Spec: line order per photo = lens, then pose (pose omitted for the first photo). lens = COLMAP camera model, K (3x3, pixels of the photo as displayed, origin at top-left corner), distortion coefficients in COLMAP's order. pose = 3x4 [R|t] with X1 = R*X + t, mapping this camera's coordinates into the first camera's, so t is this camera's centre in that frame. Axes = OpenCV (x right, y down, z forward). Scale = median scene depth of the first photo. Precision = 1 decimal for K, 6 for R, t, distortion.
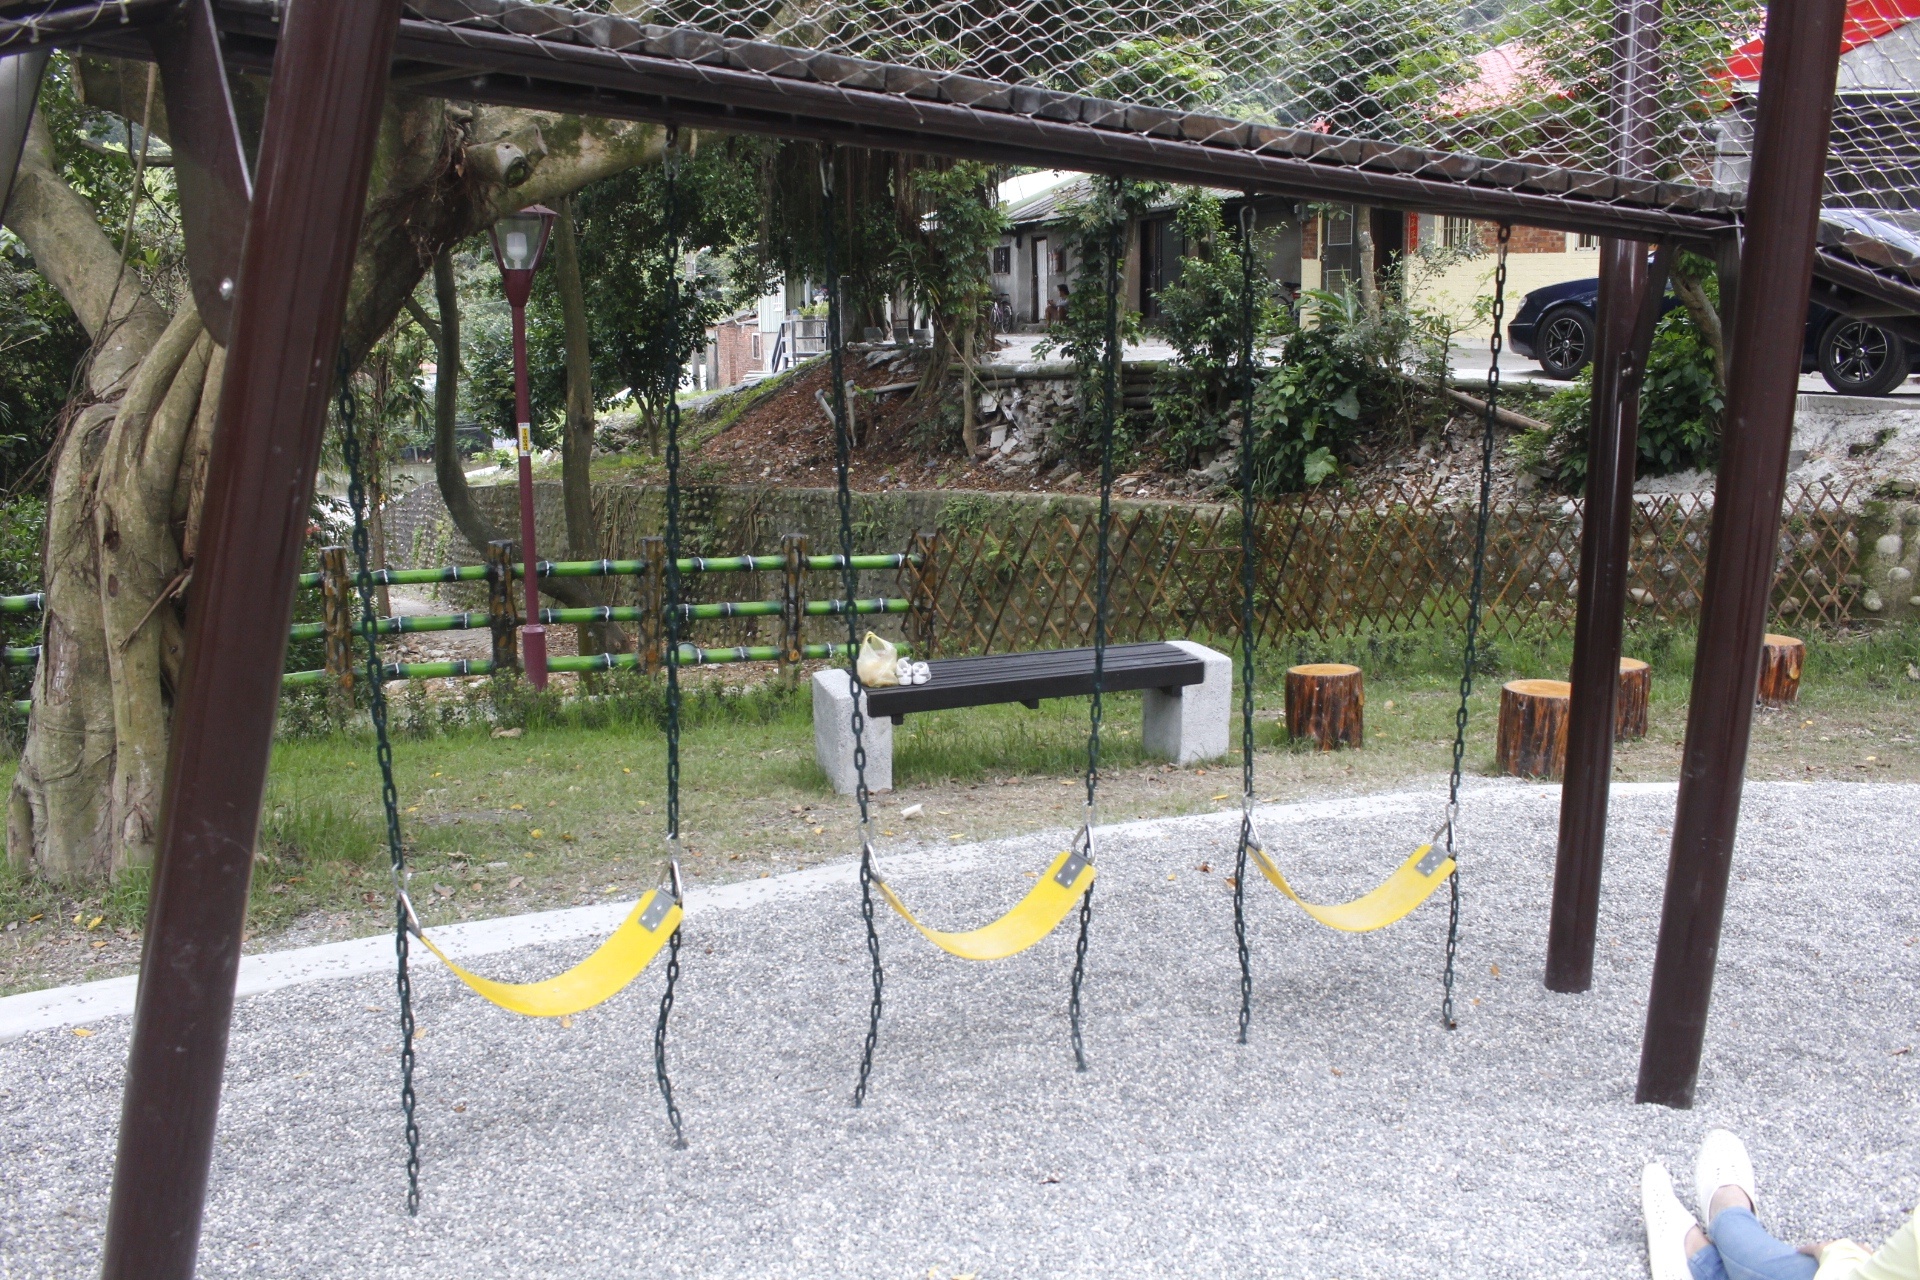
lens RADIAL K [[1577.7, 0, 960.5], [0, 1577.7, 642.6], [0, 0, 1]] dist [-0.155191, 0.125711]
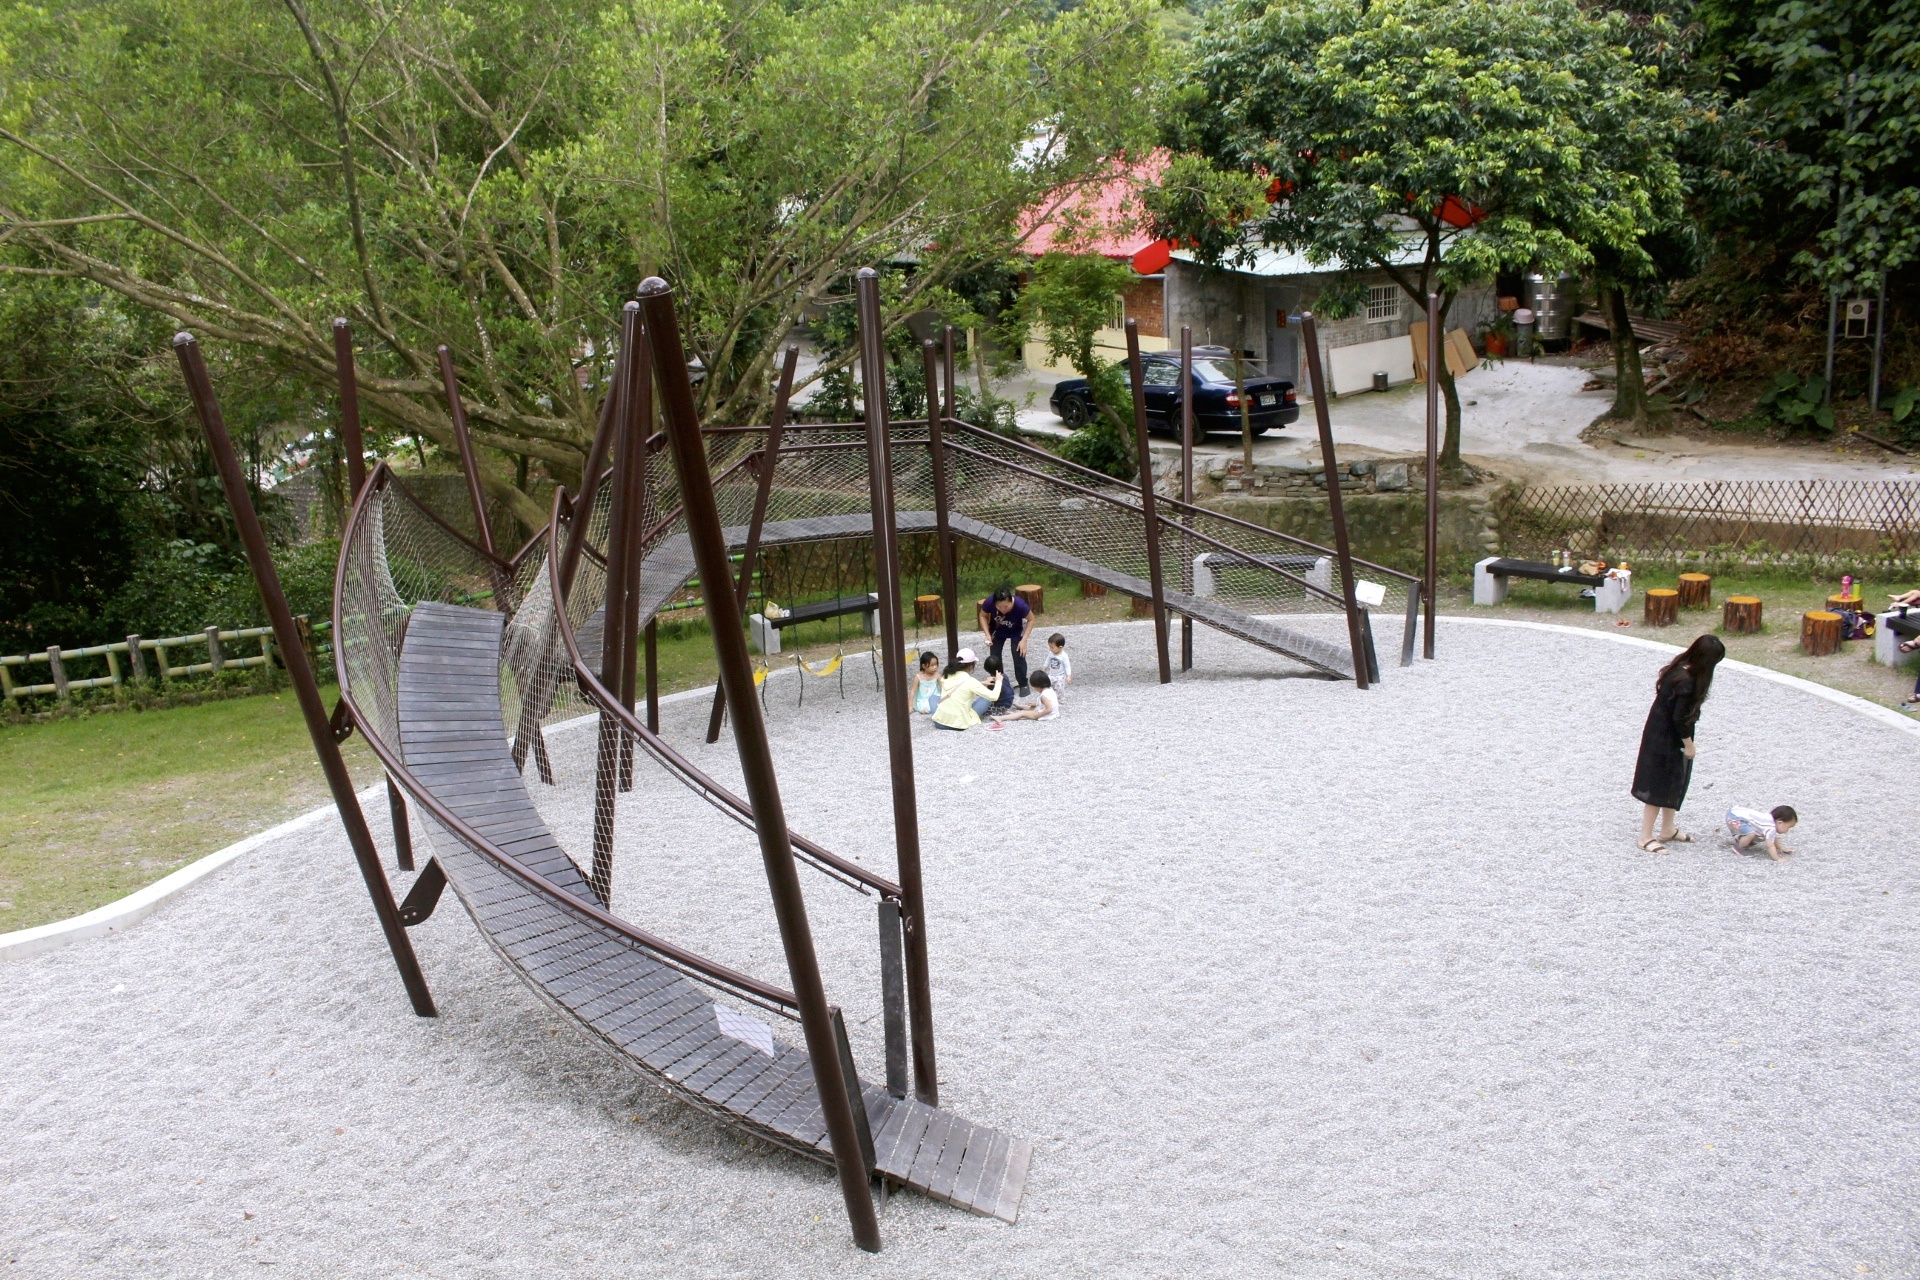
lens RADIAL K [[1577.7, 0, 960.0], [0, 1577.7, 638.0], [0, 0, 1]] dist [-0.155191, 0.125711]
pose [[0.986753, -0.088291, 0.136100, -0.112881], [0.079222, 0.994348, 0.070683, -0.121301], [-0.141571, -0.058965, 0.988170, -2.050776]]
